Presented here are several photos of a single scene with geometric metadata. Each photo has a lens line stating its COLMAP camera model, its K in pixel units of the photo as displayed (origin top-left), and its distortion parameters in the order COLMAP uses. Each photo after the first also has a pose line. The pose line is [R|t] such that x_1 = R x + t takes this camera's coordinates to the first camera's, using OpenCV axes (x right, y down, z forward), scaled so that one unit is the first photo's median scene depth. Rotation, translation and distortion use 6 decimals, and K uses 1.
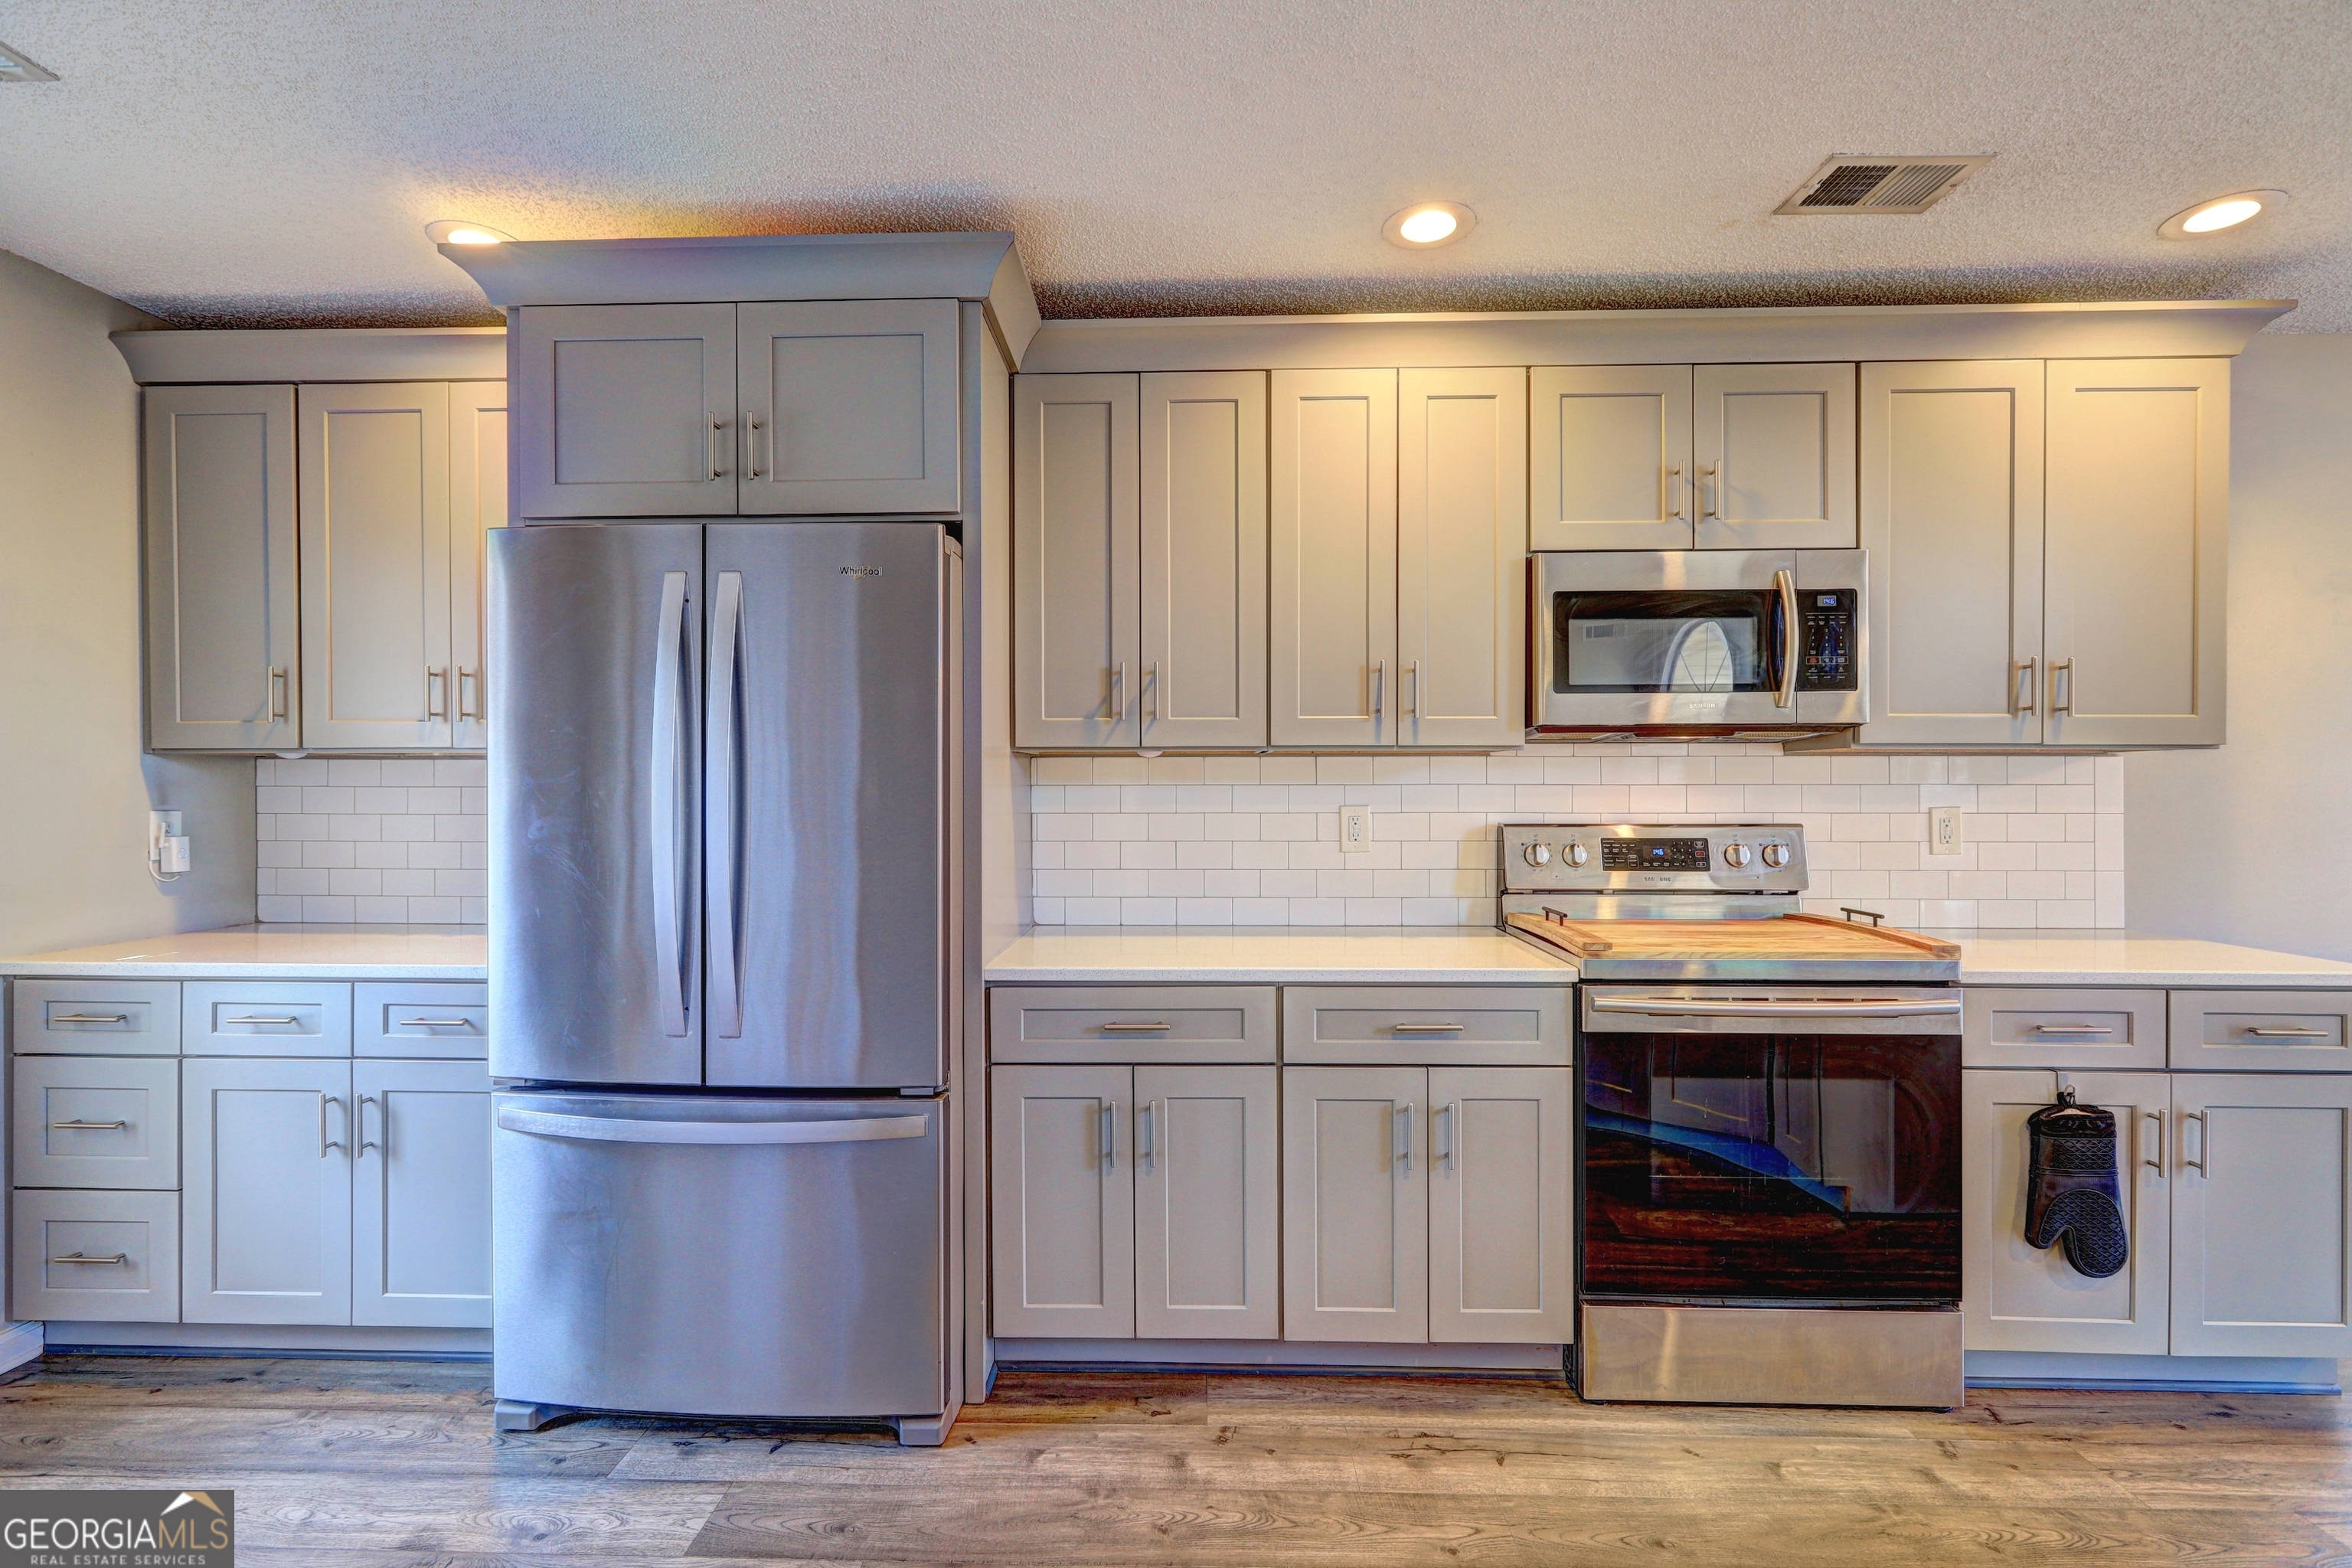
lens RADIAL K [[1058.3, 0, 1176.0], [0, 1058.3, 784.0], [0, 0, 1]] dist [-0.000330, 0.000289]
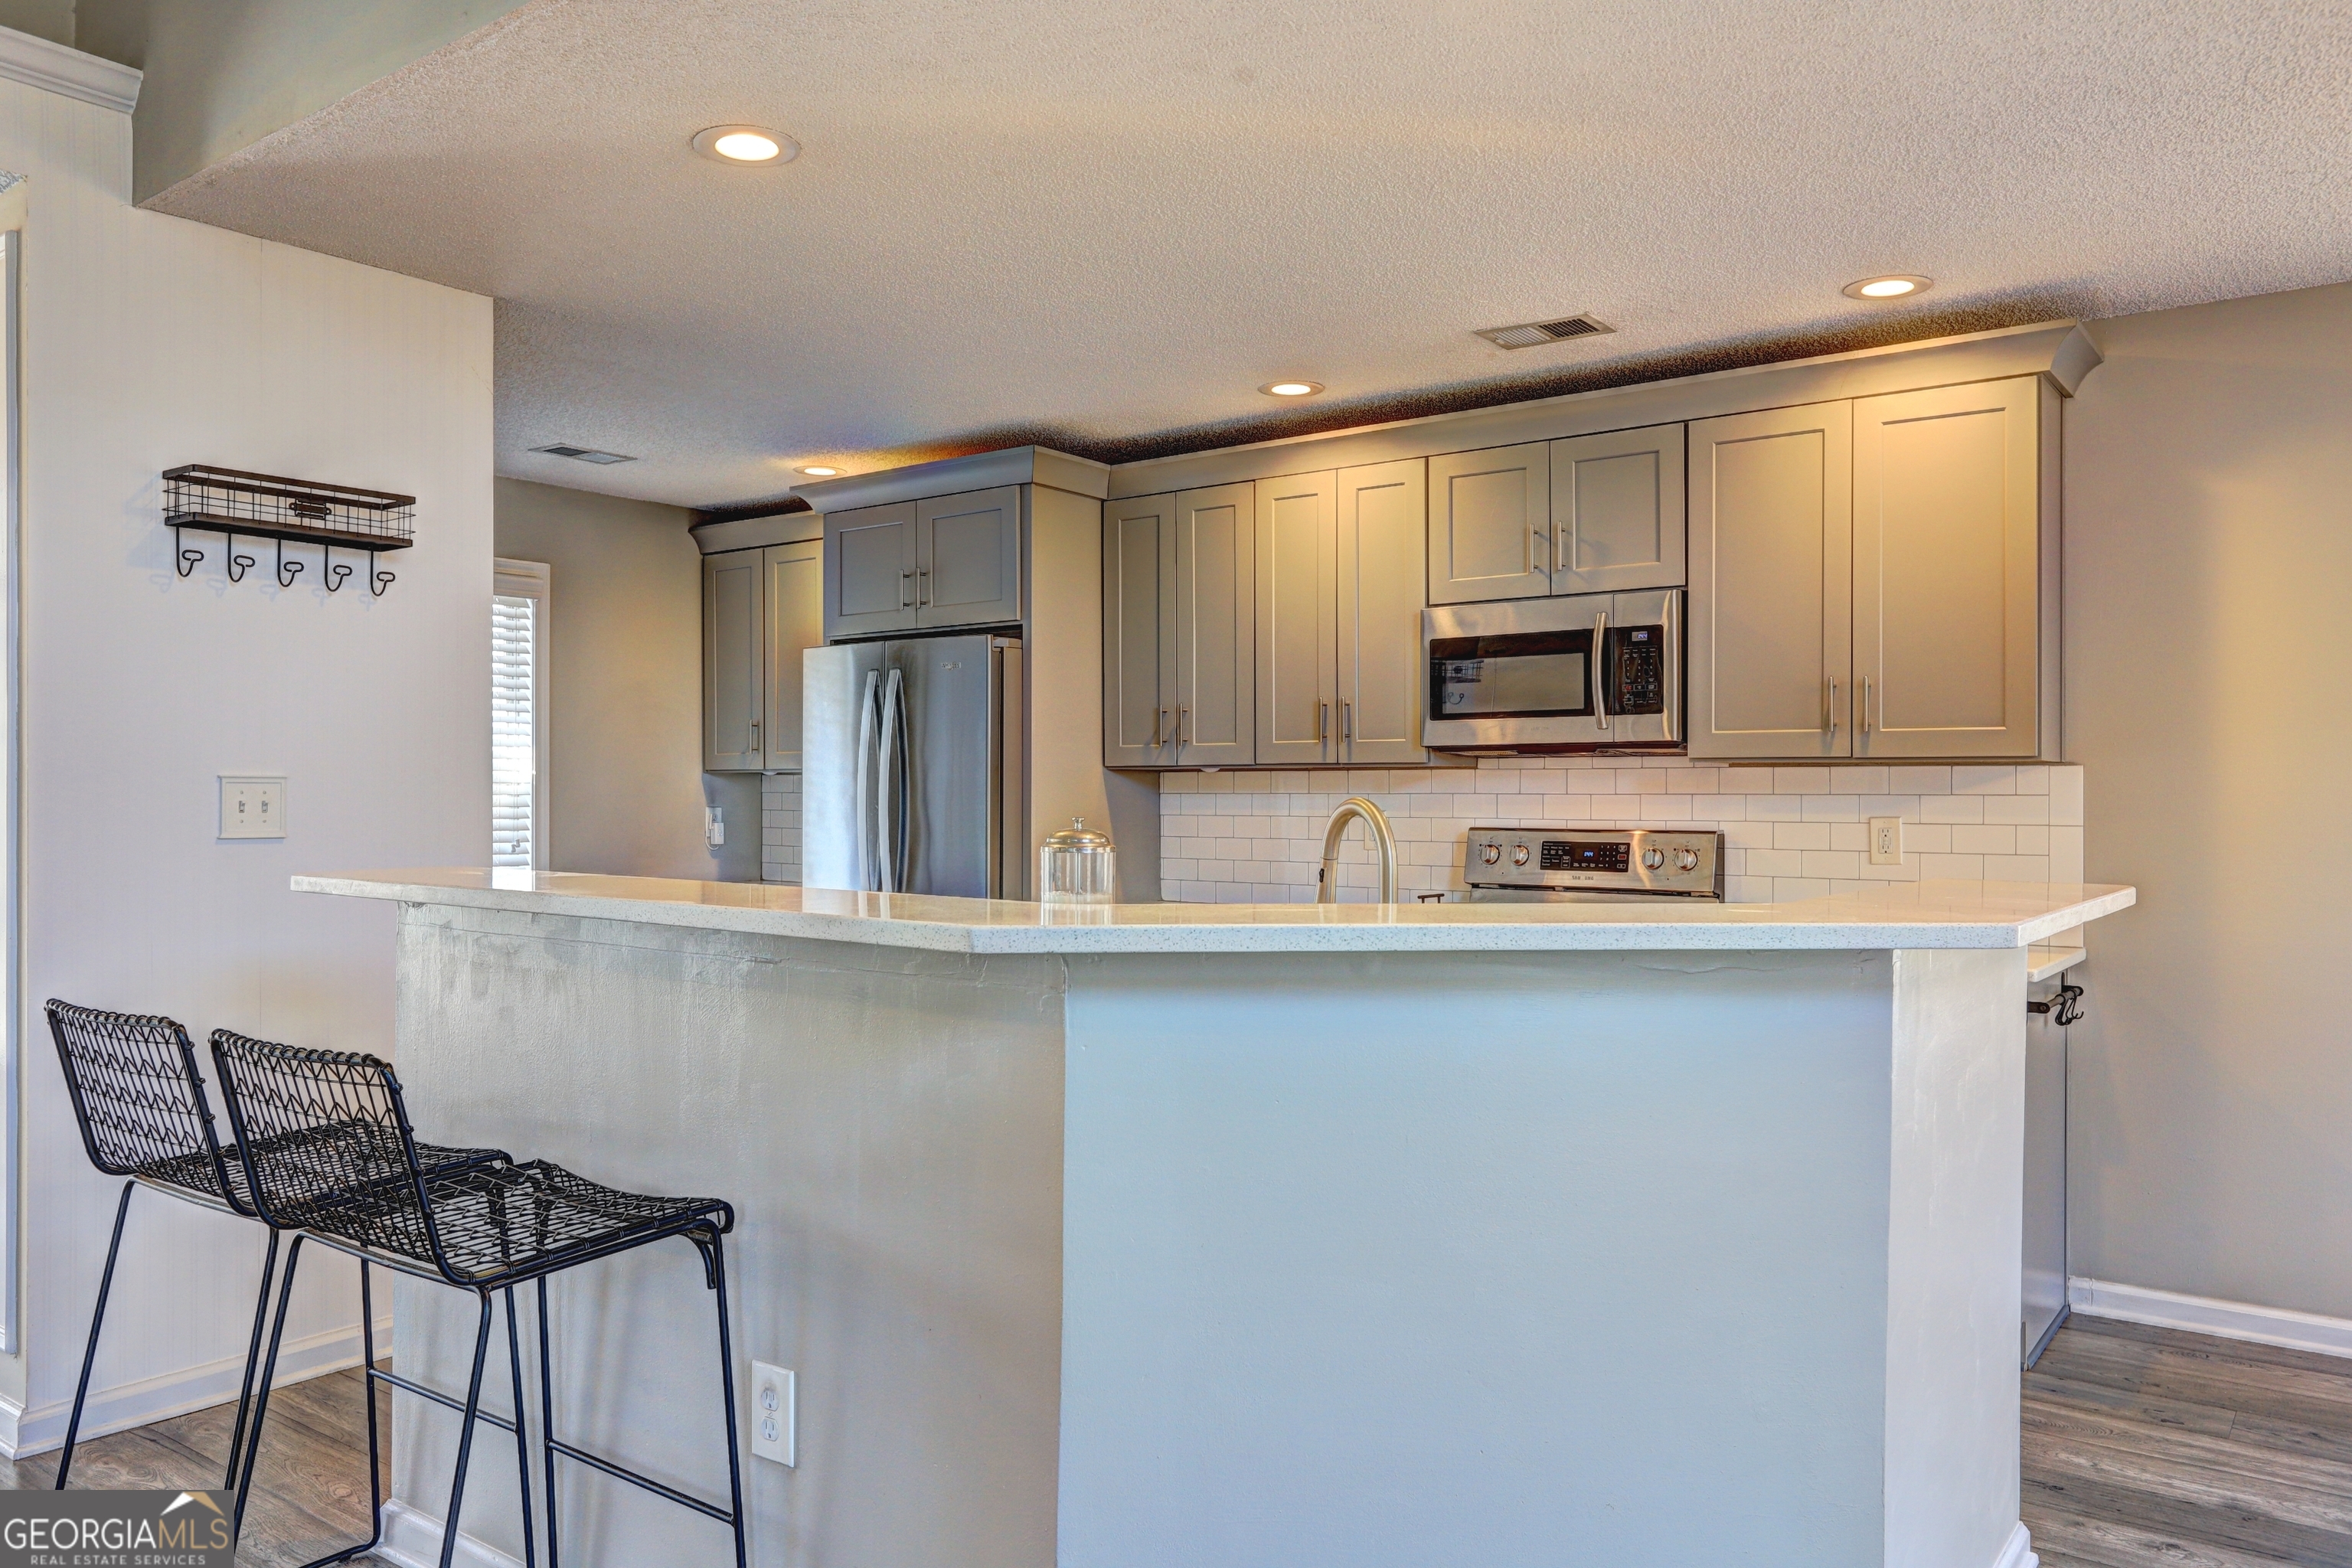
lens RADIAL K [[1679.9, 0, 1176.0], [0, 1679.9, 784.0], [0, 0, 1]] dist [-0.035134, -0.000391]
pose [[0.814978, -0.000270, -0.579492, 1.217817], [-0.001134, 0.999997, -0.002061, -0.006723], [0.579491, 0.002336, 0.814975, -0.759611]]
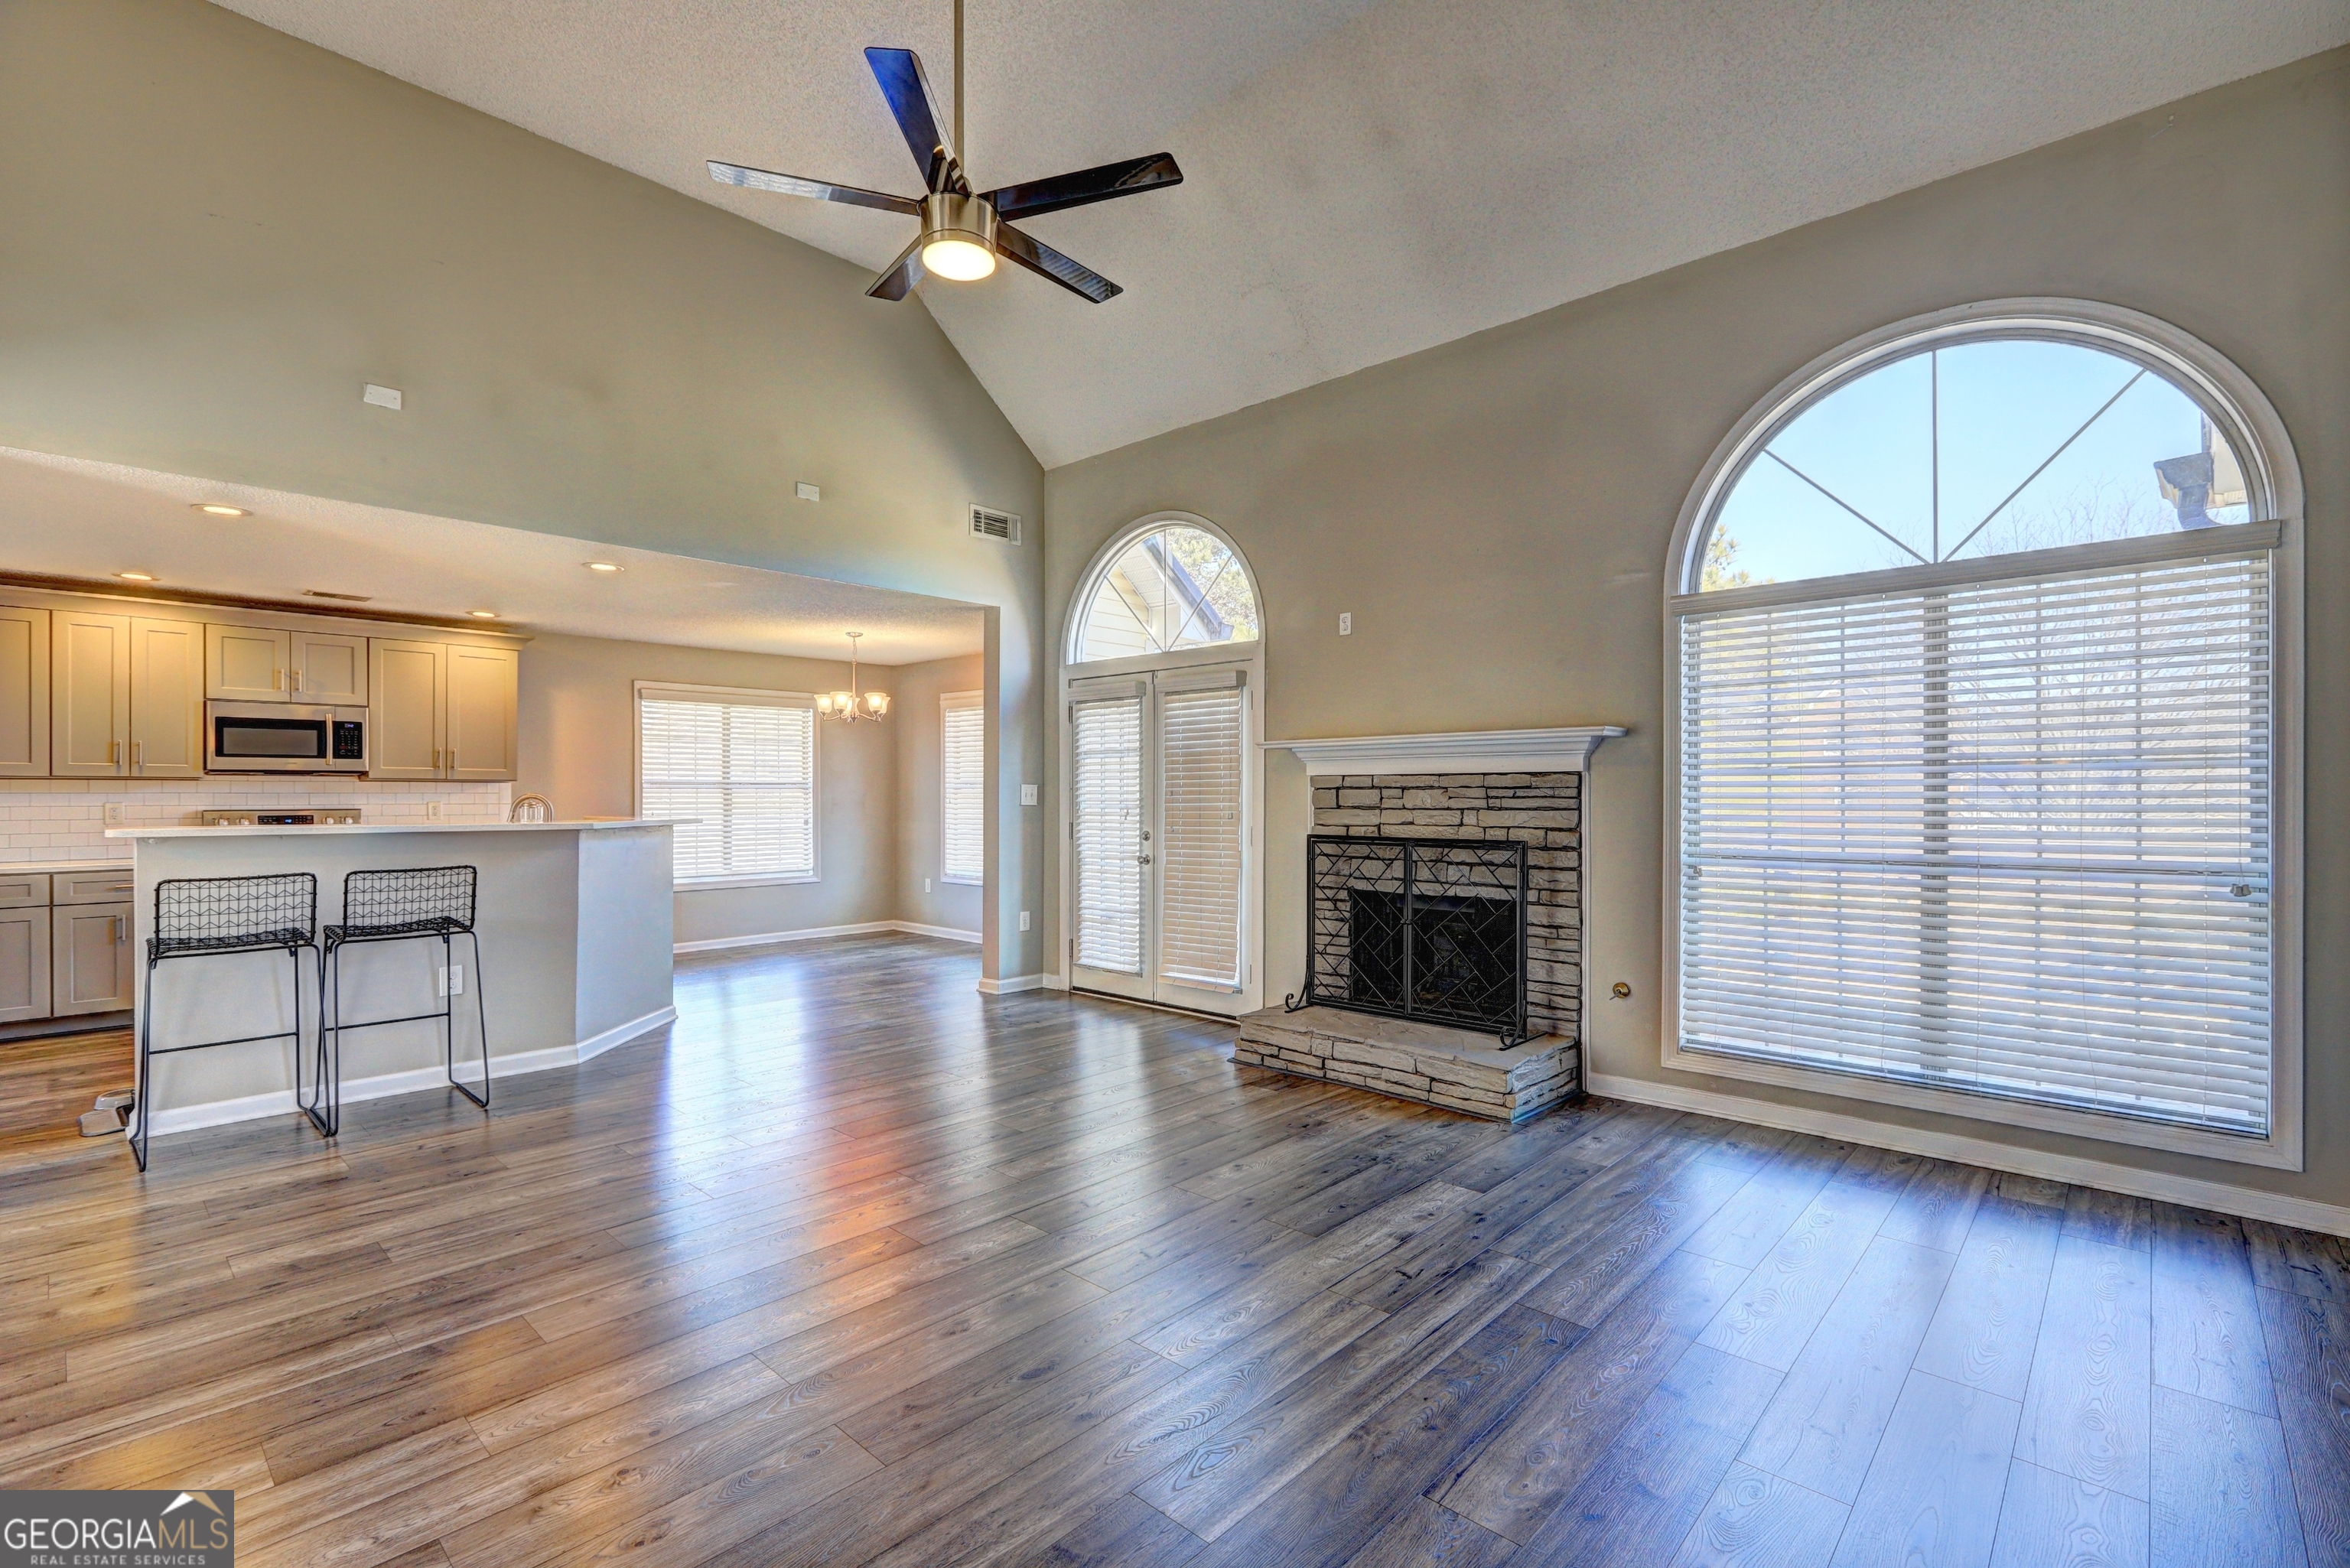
lens RADIAL K [[1057.3, 0, 1175.0], [0, 1057.3, 784.0], [0, 0, 1]] dist [-0.000330, 0.000289]
pose [[0.661386, 0.007082, 0.750012, -0.018234], [-0.000717, 0.999961, -0.008811, -0.000879], [-0.750045, 0.005290, 0.661366, -2.302035]]
